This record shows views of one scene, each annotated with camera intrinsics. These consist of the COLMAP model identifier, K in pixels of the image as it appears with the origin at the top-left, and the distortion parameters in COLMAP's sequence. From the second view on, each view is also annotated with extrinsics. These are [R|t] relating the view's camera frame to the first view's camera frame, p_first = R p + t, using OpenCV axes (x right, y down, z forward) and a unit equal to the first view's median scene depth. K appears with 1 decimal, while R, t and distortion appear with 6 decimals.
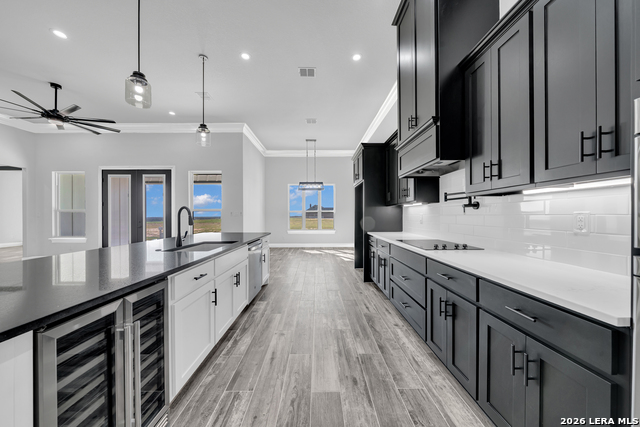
lens RADIAL K [[217.9, 0, 320.2], [0, 217.9, 215.6], [0, 0, 1]] dist [-0.008151, 0.000146]
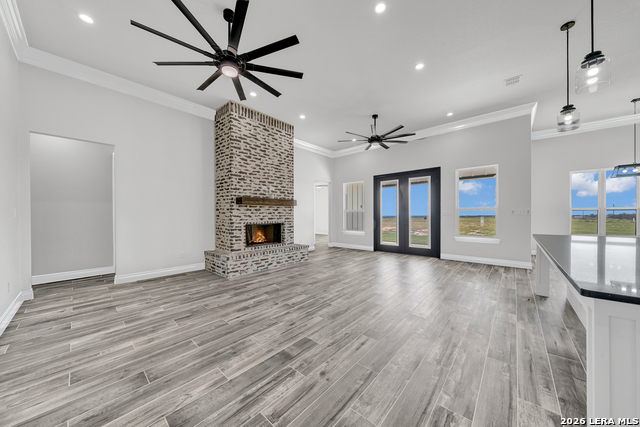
lens RADIAL K [[217.9, 0, 320.2], [0, 217.9, 215.6], [0, 0, 1]] dist [-0.008151, 0.000146]
pose [[0.735327, 0.002729, -0.677707, -0.981337], [0.000433, 0.999990, 0.004497, 0.002065], [0.677712, -0.003600, 0.735319, -0.373954]]
